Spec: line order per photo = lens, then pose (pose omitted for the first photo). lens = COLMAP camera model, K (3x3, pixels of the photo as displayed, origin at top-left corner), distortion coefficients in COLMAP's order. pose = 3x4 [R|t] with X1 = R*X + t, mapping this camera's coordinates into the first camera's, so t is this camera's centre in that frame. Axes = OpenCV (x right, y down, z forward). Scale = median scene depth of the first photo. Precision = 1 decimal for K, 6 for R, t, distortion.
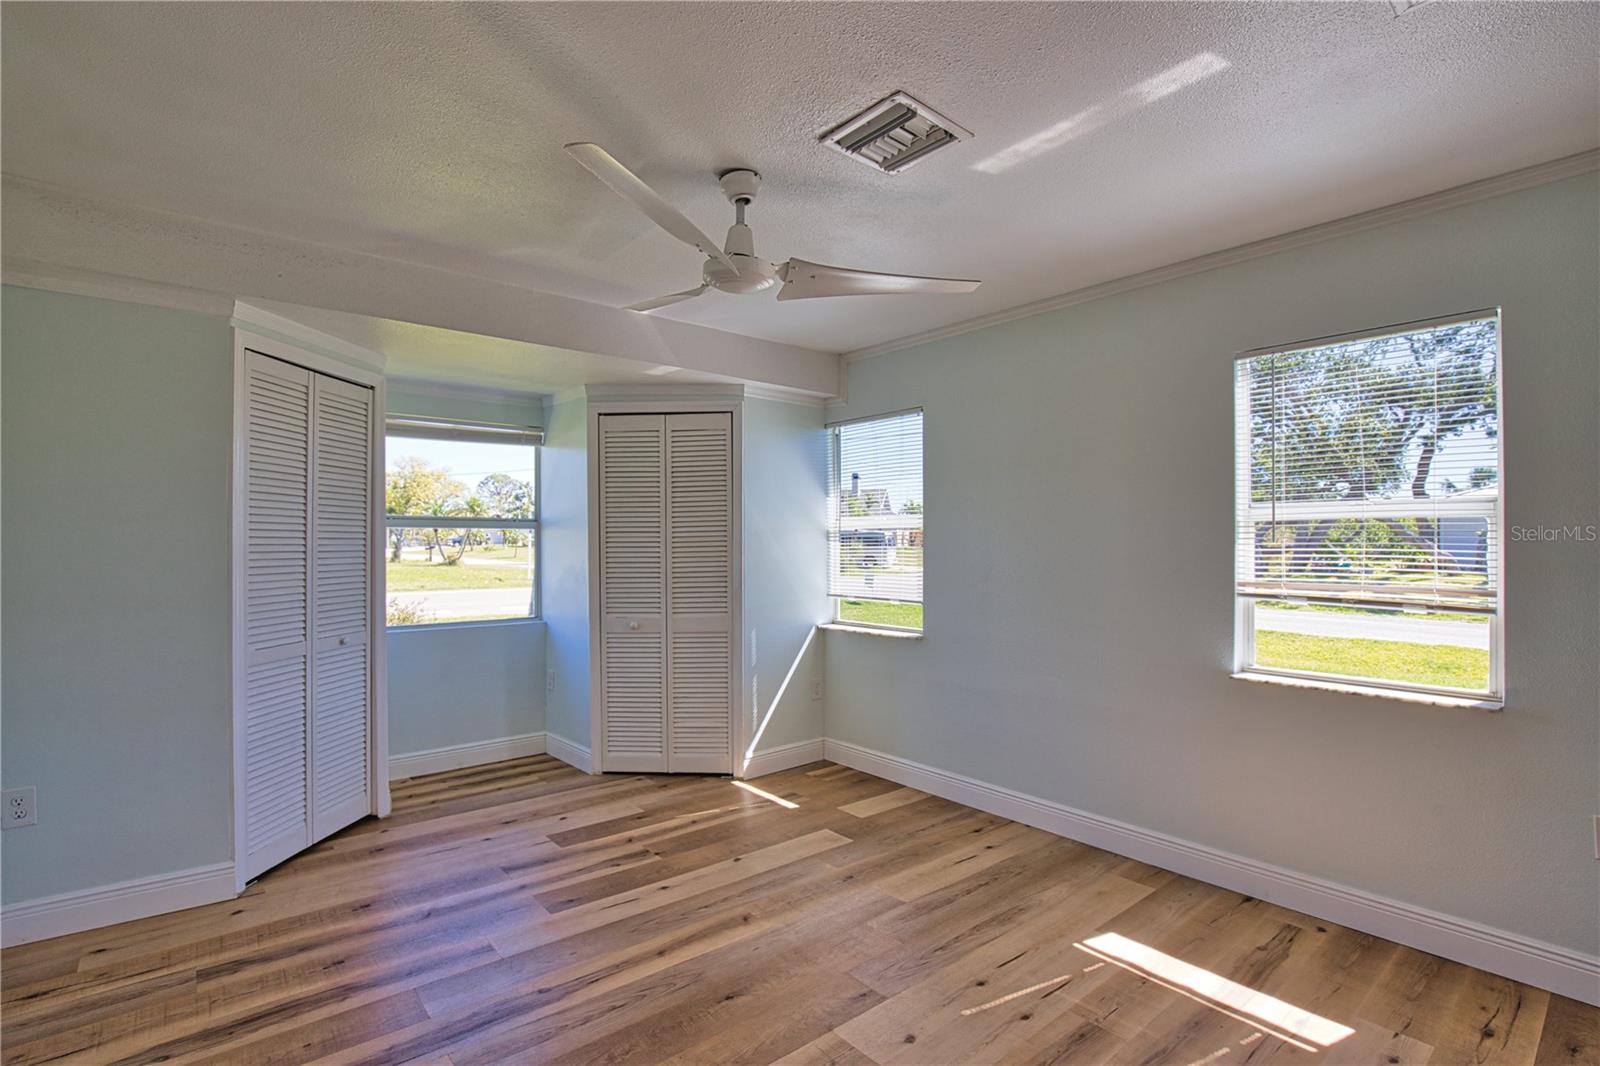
lens RADIAL K [[760.9, 0, 806.7], [0, 760.9, 543.7], [0, 0, 1]] dist [-0.029095, 0.001394]
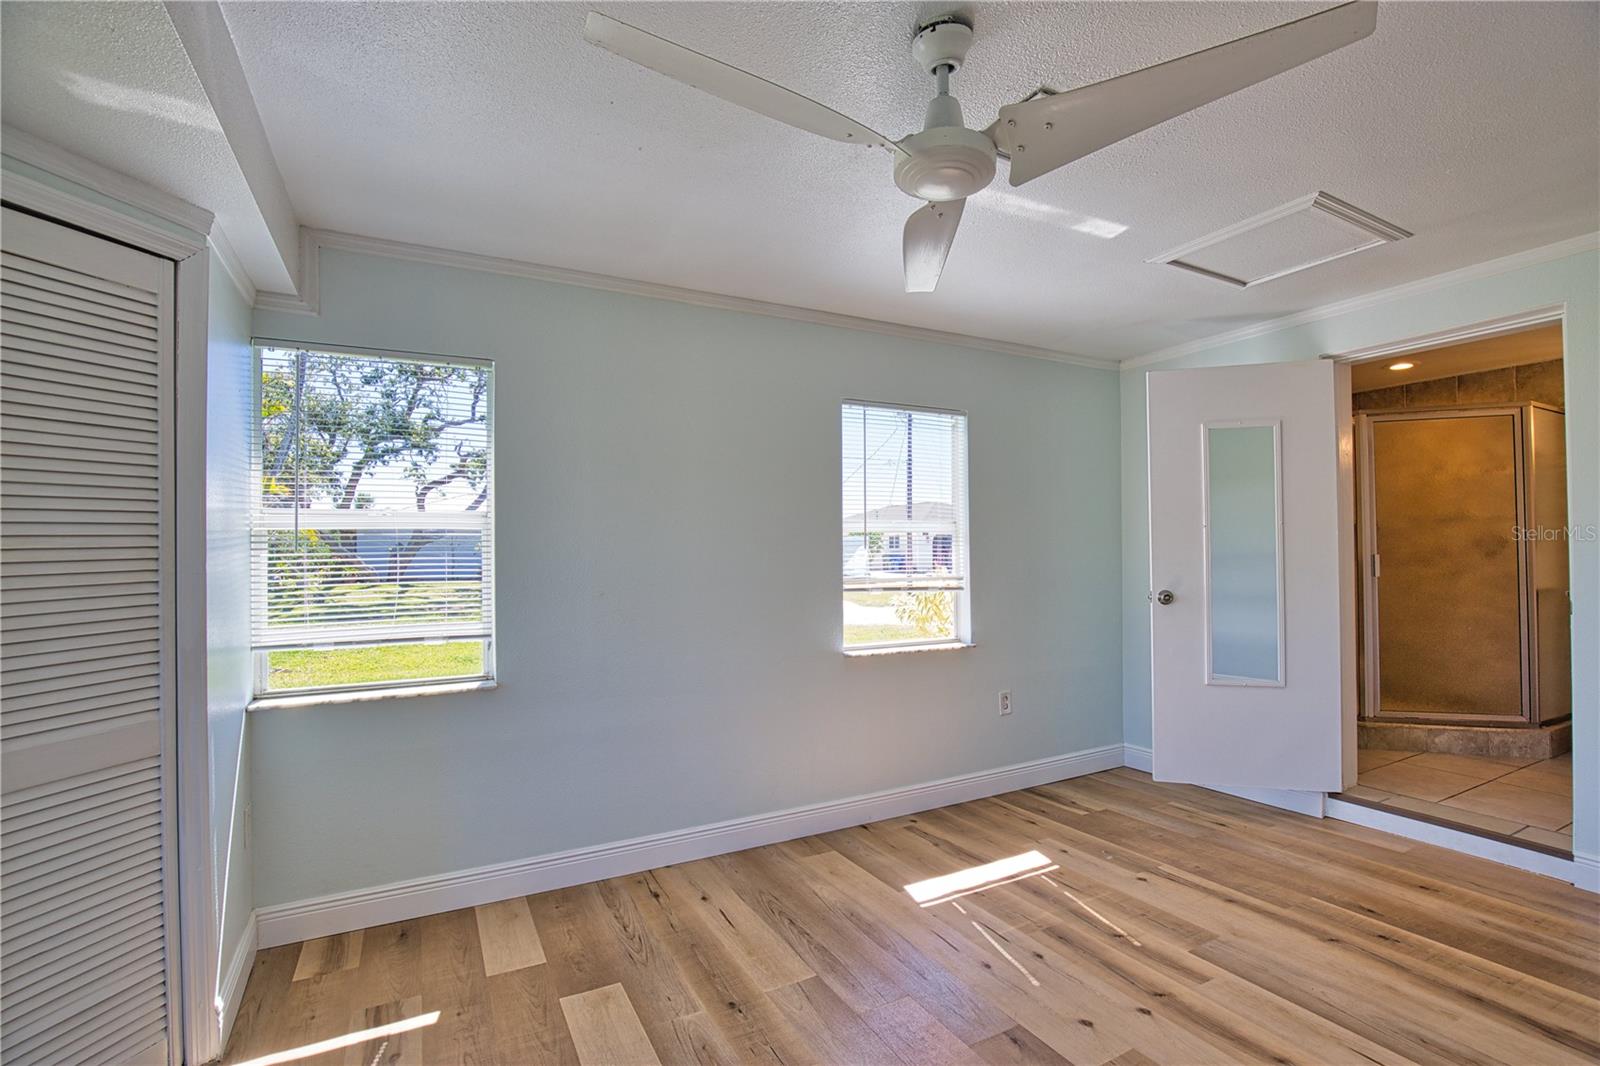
lens RADIAL K [[748.8, 0, 818.5], [0, 748.8, 541.7], [0, 0, 1]] dist [0.000907, -0.017279]
pose [[0.191837, 0.010140, 0.981375, -0.630656], [0.006824, 0.999909, -0.011666, 0.001011], [-0.981403, 0.008935, 0.191750, 0.756684]]
